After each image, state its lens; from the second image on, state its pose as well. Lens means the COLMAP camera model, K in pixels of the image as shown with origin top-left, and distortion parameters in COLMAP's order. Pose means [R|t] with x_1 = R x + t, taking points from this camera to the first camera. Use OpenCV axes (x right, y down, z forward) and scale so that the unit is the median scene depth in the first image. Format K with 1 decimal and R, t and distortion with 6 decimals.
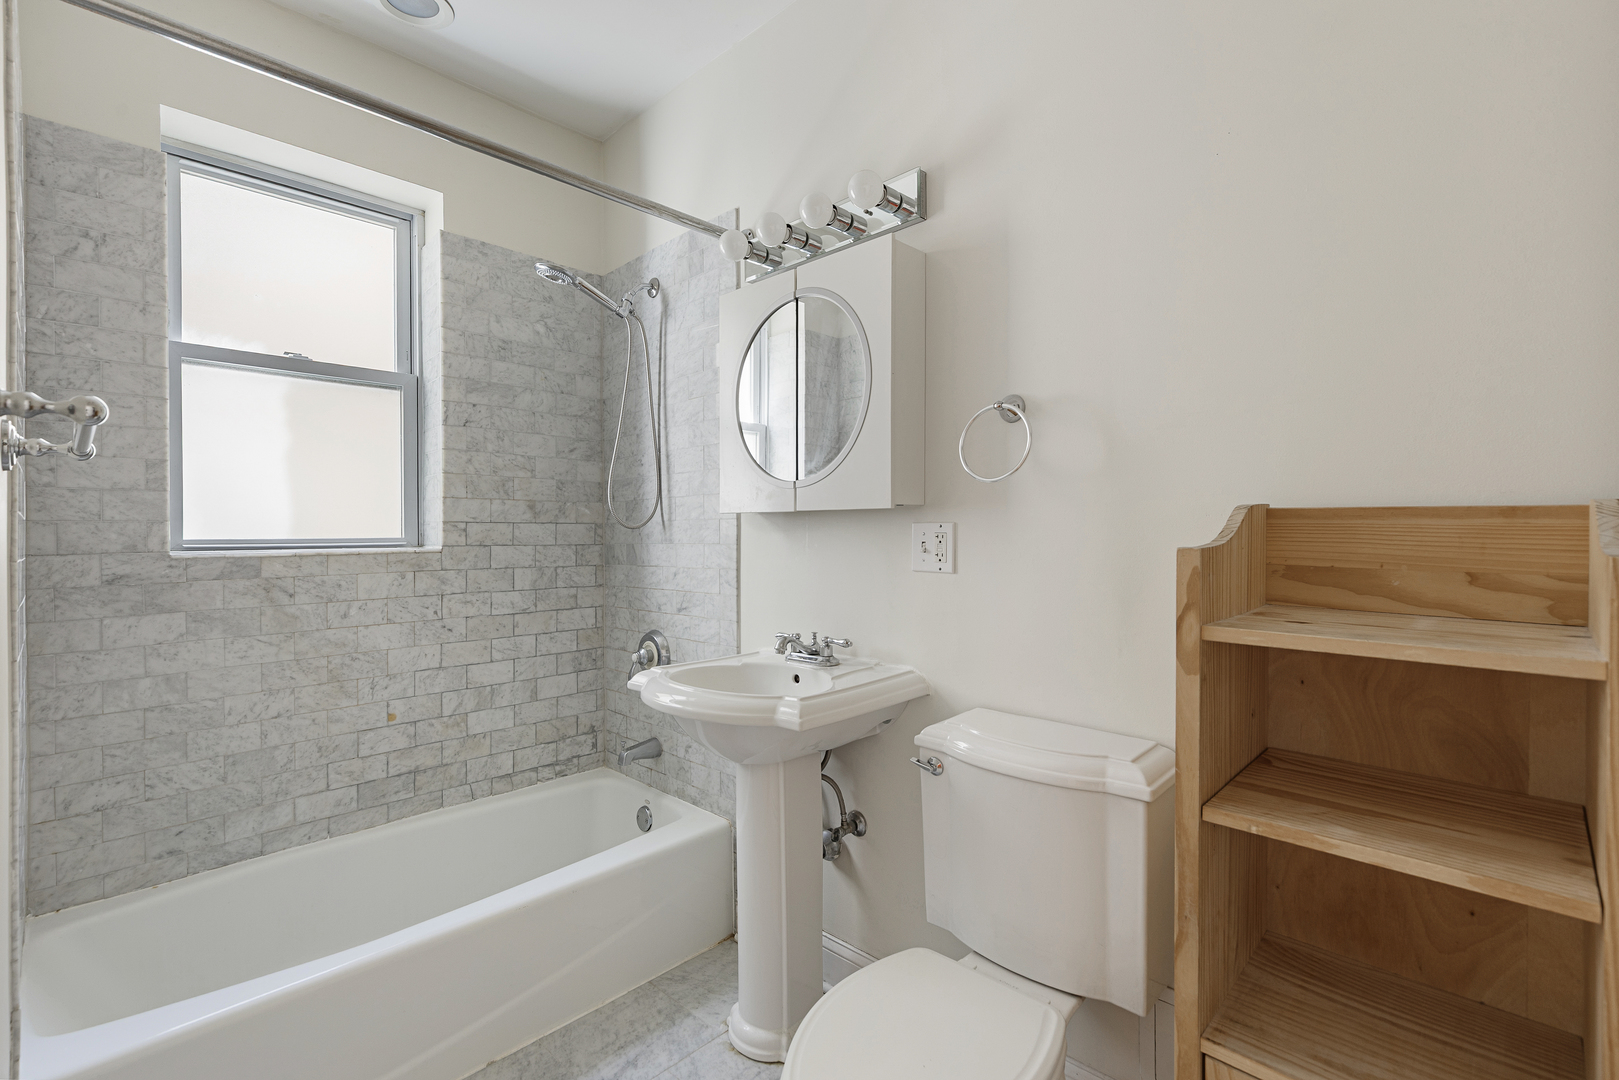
lens RADIAL K [[733.1, 0, 799.2], [0, 733.1, 538.2], [0, 0, 1]] dist [0.002536, 0.000310]
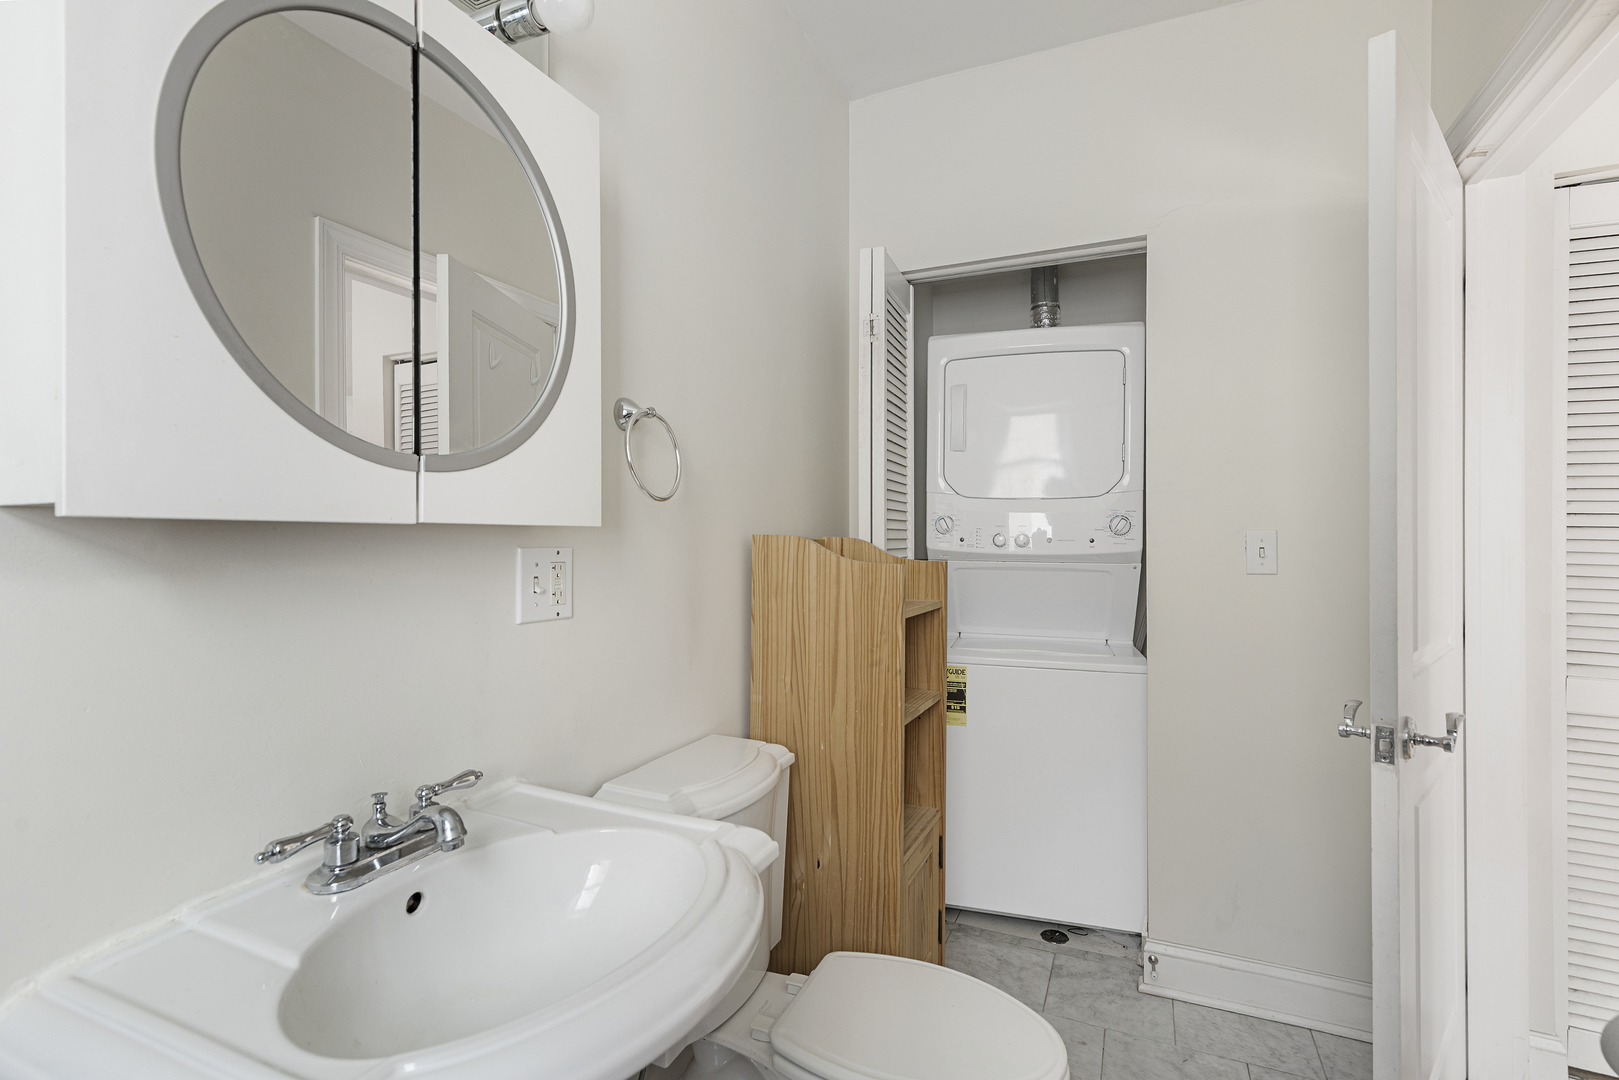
lens RADIAL K [[733.1, 0, 799.2], [0, 733.1, 538.2], [0, 0, 1]] dist [0.002536, 0.000310]
pose [[-0.330877, 0.004114, 0.943665, -0.546621], [0.008452, 0.999963, -0.001396, -0.027824], [-0.943636, 0.007514, -0.330900, 1.014121]]
